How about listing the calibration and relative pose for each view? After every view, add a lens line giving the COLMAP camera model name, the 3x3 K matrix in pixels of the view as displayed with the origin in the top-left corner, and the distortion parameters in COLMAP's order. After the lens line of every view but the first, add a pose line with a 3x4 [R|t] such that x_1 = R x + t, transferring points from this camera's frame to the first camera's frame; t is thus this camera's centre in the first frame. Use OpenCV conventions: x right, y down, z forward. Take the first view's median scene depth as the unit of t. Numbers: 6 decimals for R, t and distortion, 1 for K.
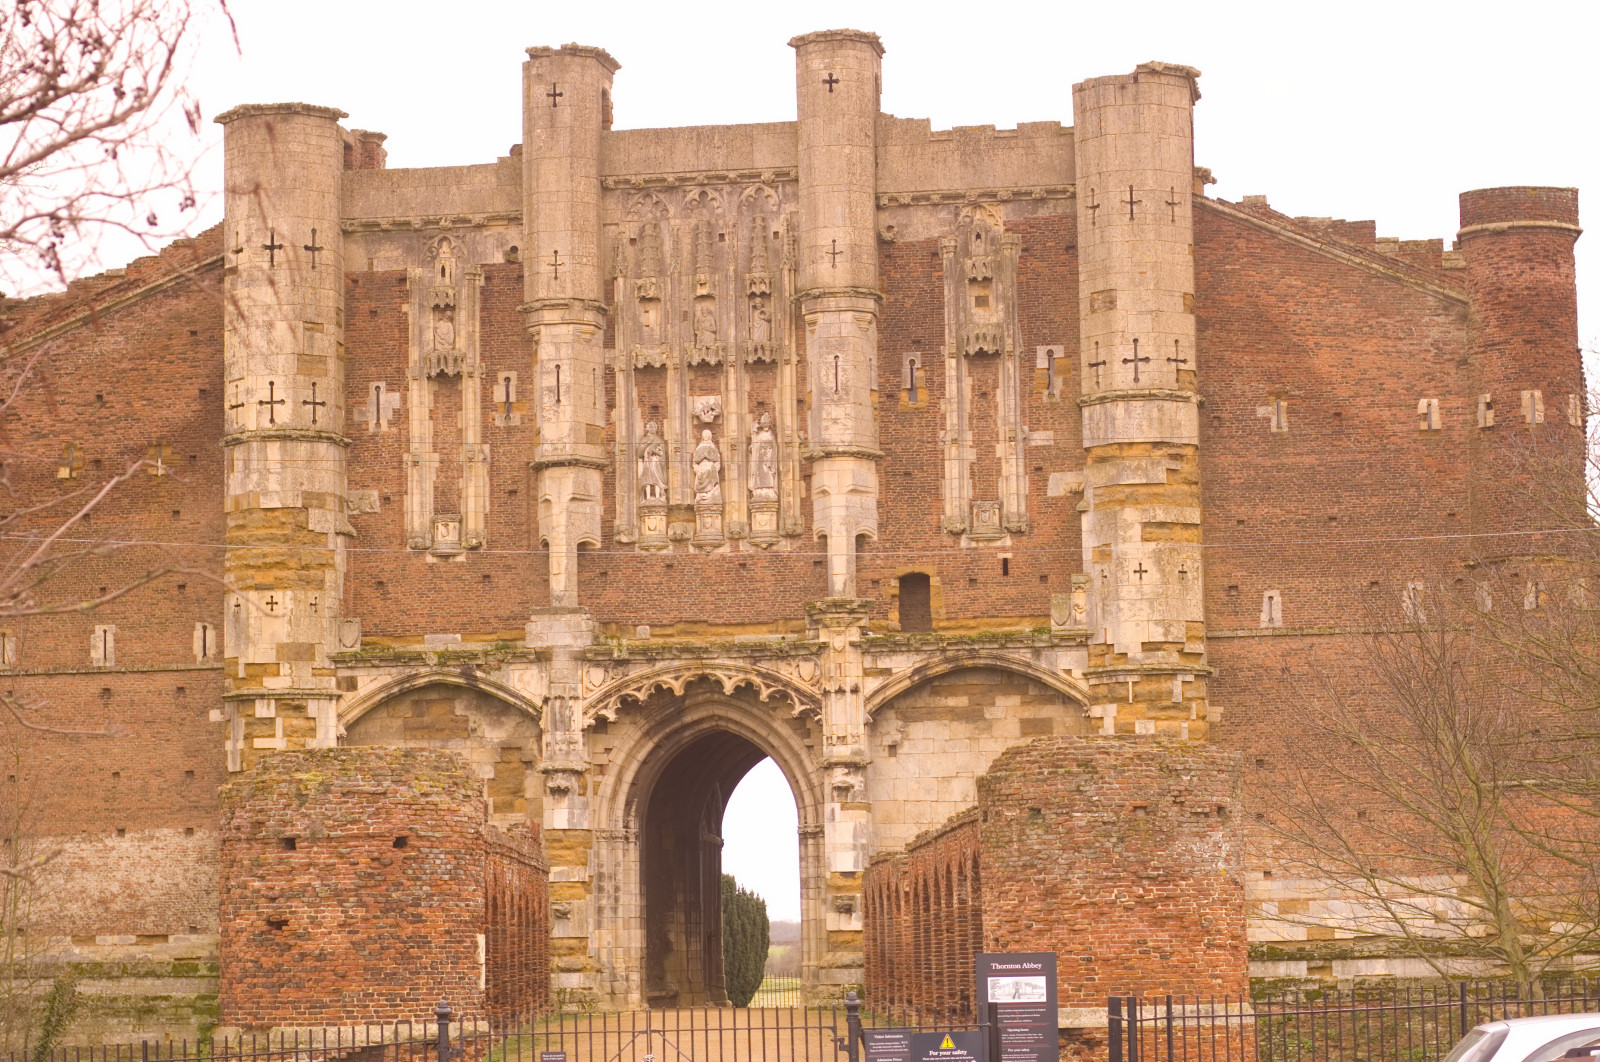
lens RADIAL K [[3987.5, 0, 800.0], [0, 3987.5, 531.0], [0, 0, 1]] dist [-0.058822, -0.067777]
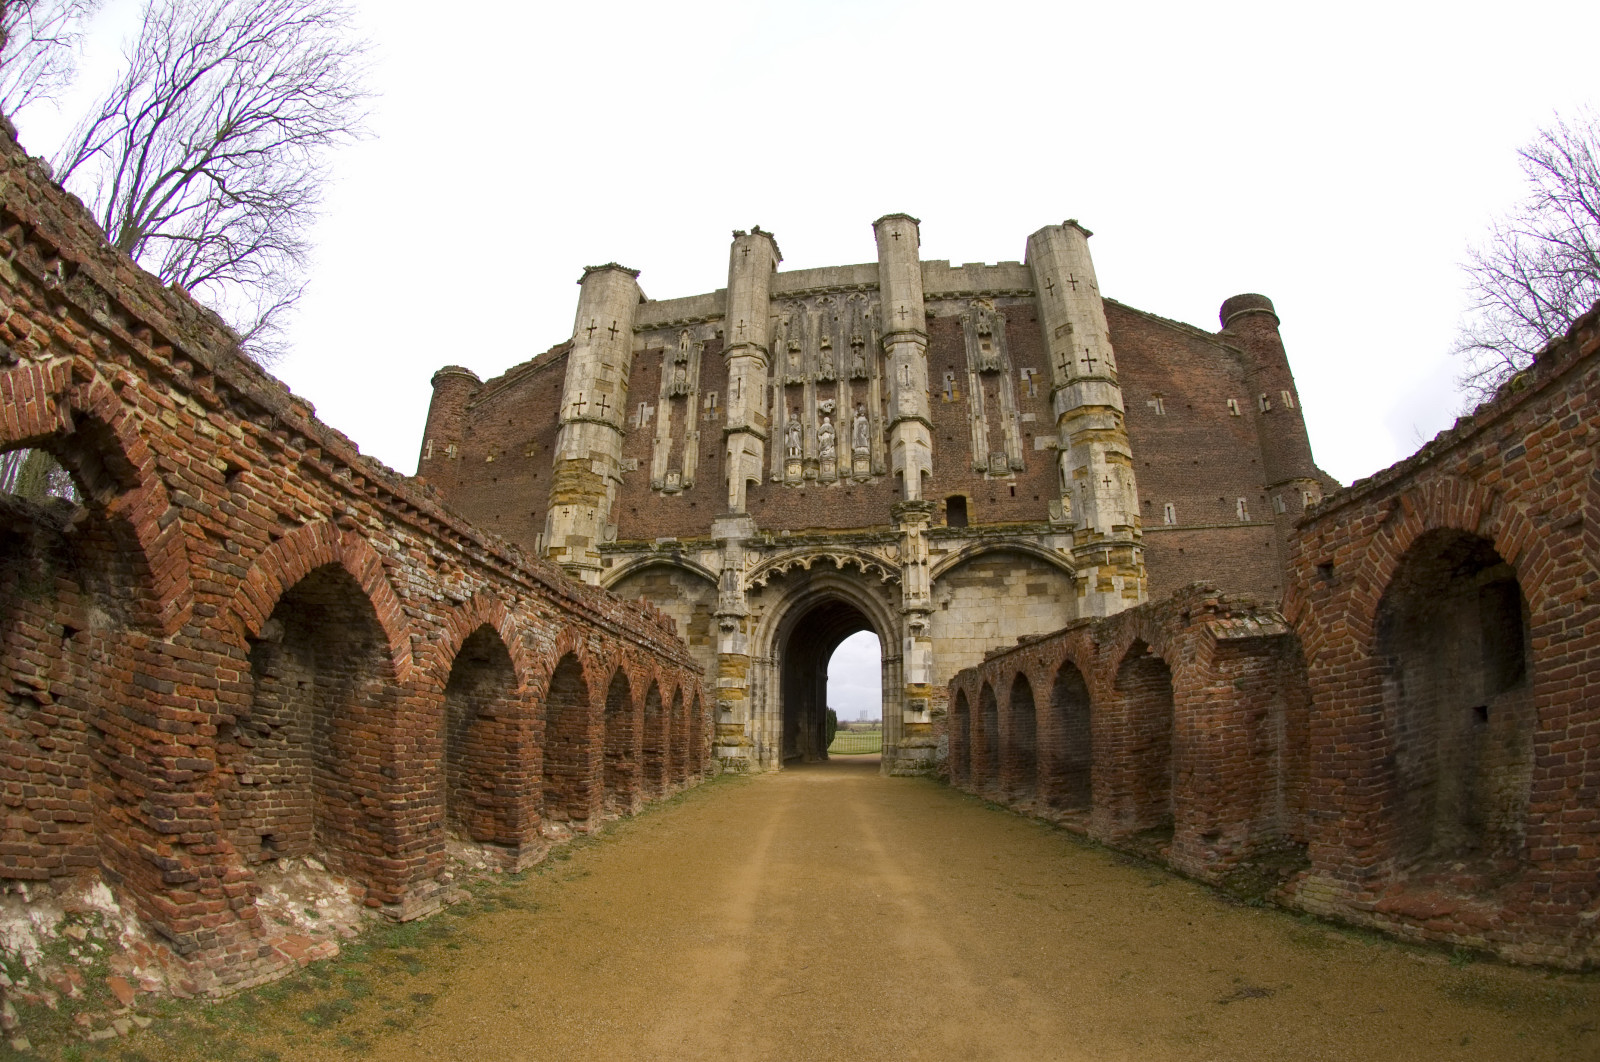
lens RADIAL K [[715.6, 0, 797.6], [0, 715.6, 537.8], [0, 0, 1]] dist [-0.352633, 0.127939]
pose [[0.998763, 0.015064, -0.047393, -0.020979], [-0.022256, 0.987649, -0.155093, 0.071748], [0.044471, 0.155956, 0.986762, 0.720579]]
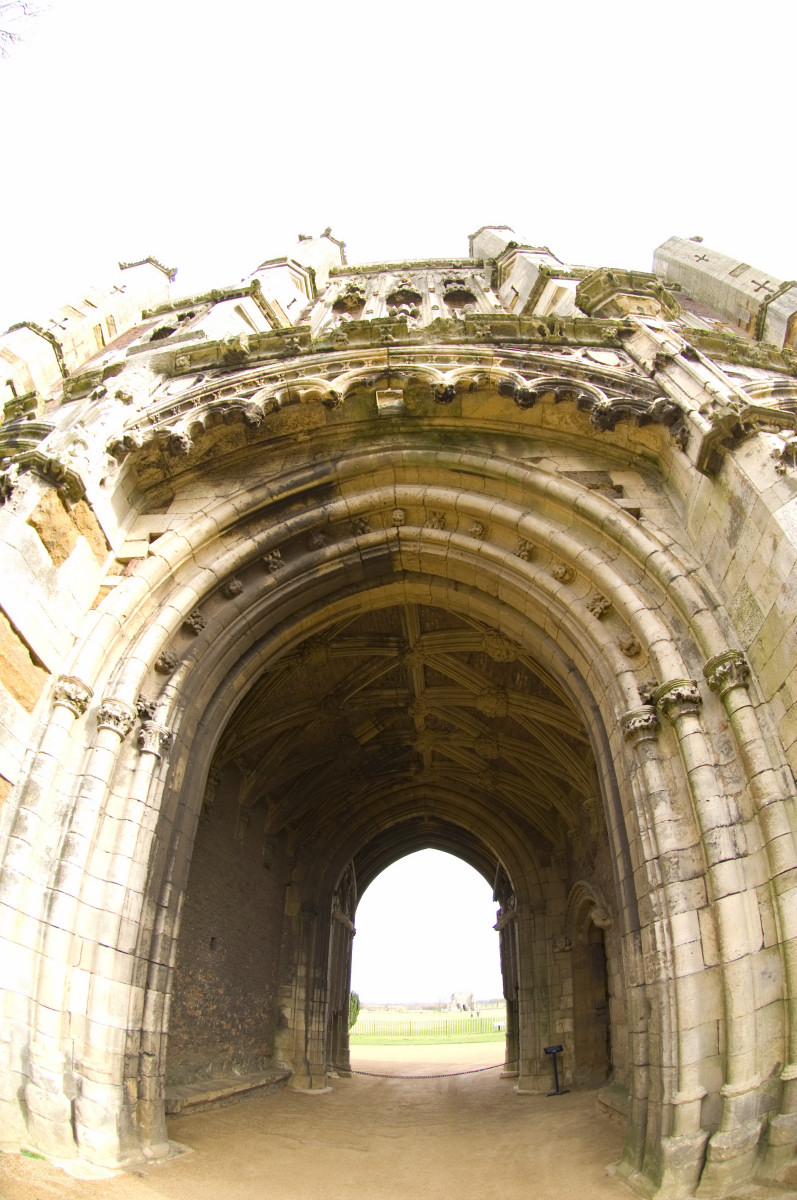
lens RADIAL K [[536.7, 0, 404.5], [0, 536.7, 603.6], [0, 0, 1]] dist [-0.352633, 0.127939]
pose [[0.994562, 0.092136, 0.048546, -0.022553], [-0.042367, 0.783788, -0.619582, 0.093871], [-0.095136, 0.614156, 0.783429, 0.964147]]
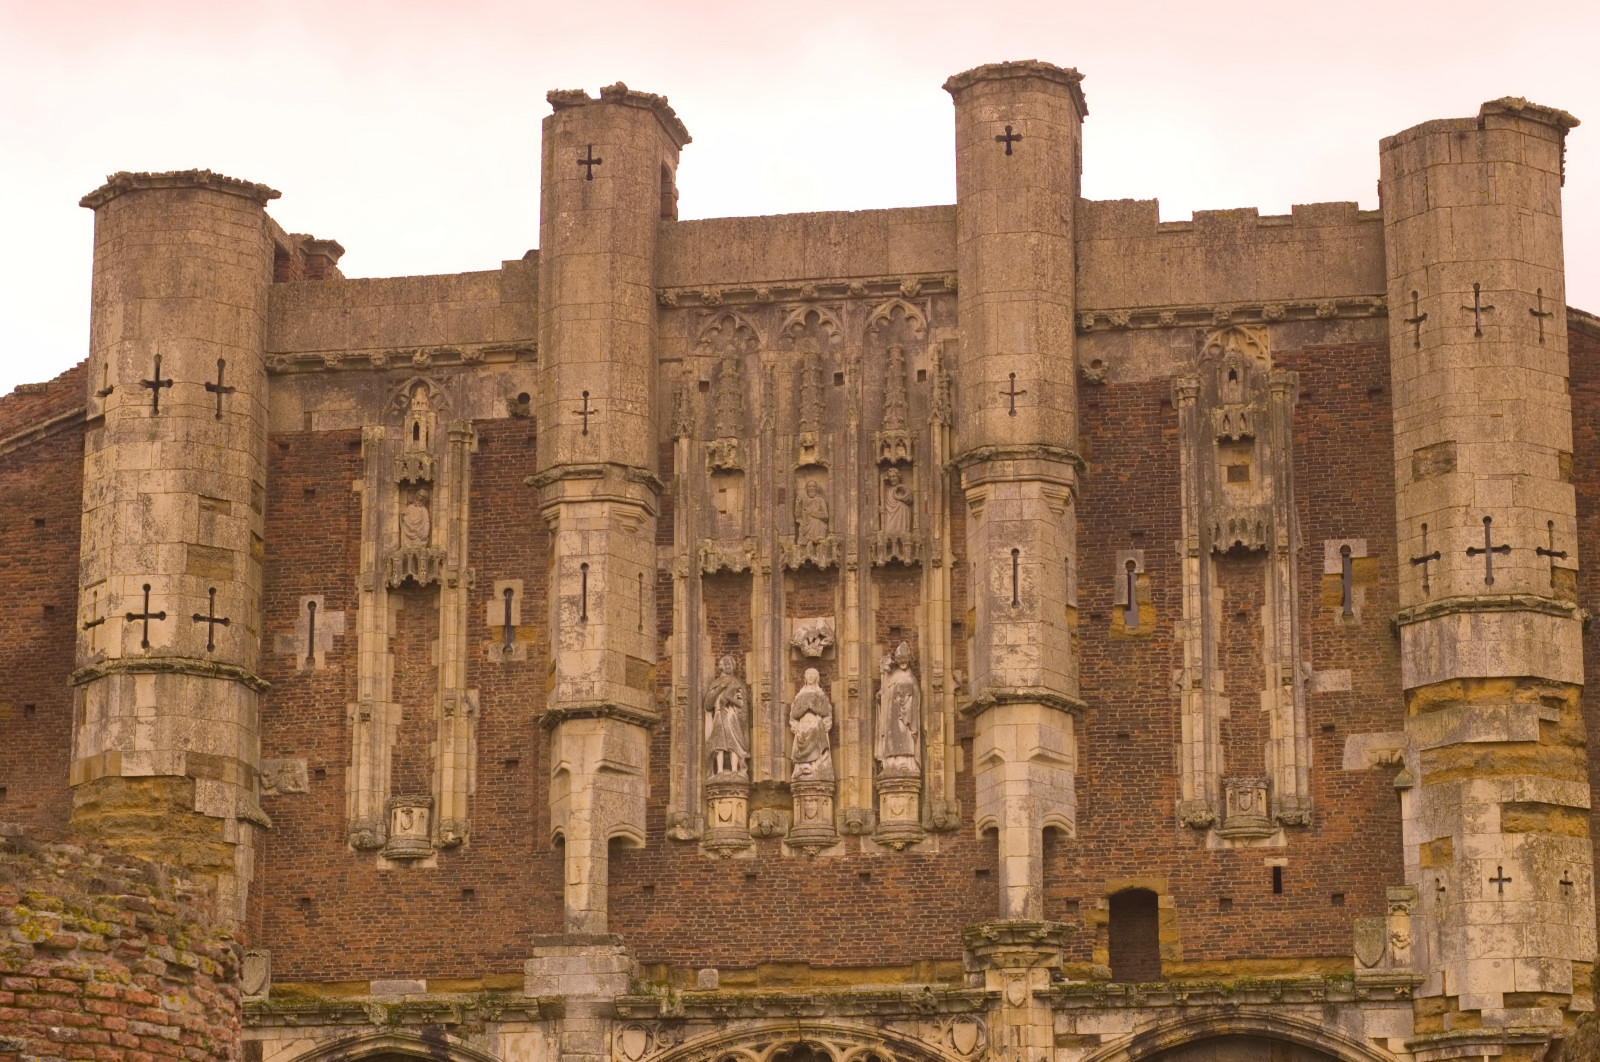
lens RADIAL K [[3987.5, 0, 800.0], [0, 3987.5, 531.0], [0, 0, 1]] dist [-0.058822, -0.067777]
pose [[0.999690, 0.012586, -0.021469, -0.011769], [-0.015392, 0.990593, -0.135972, 0.041219], [0.019556, 0.136260, 0.990480, 0.356989]]
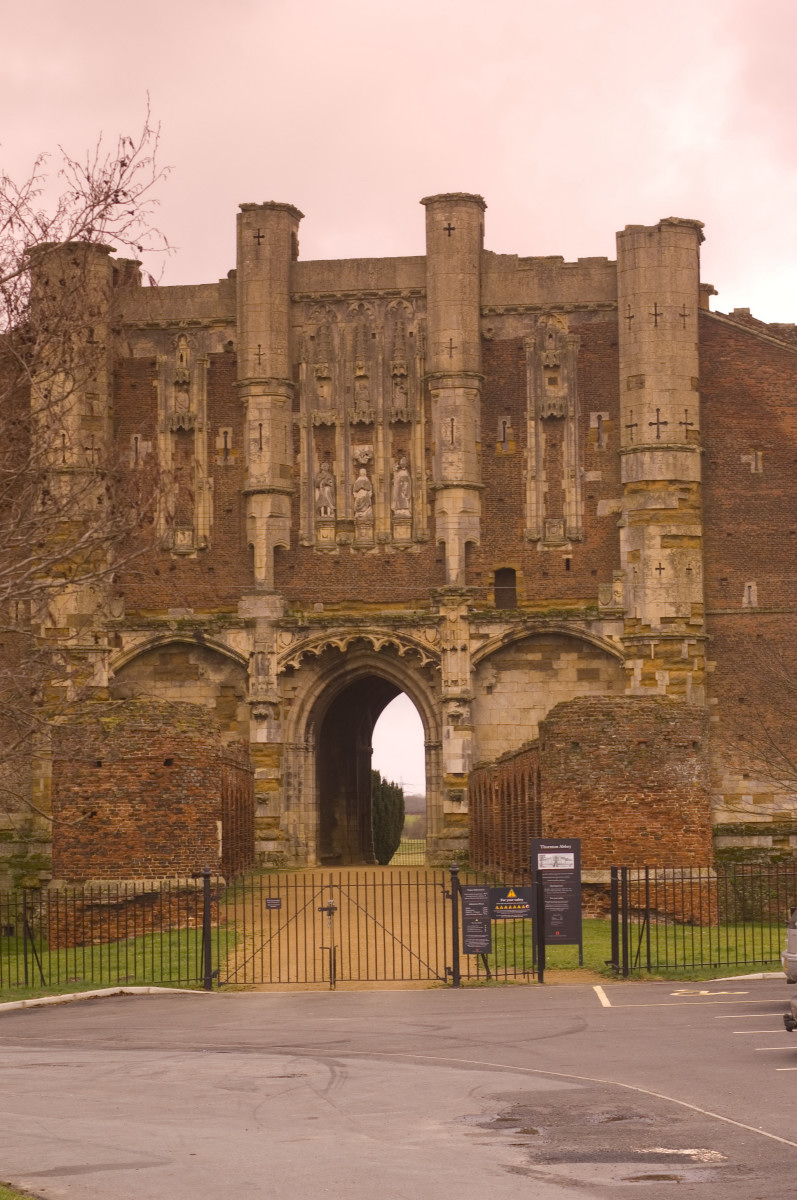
lens RADIAL K [[2990.6, 0, 398.5], [0, 2990.6, 600.0], [0, 0, 1]] dist [-0.058822, -0.067777]
pose [[0.999939, 0.004673, -0.010022, 0.000744], [-0.004348, 0.999470, 0.032259, -0.012860], [0.010167, -0.032214, 0.999429, -0.091326]]
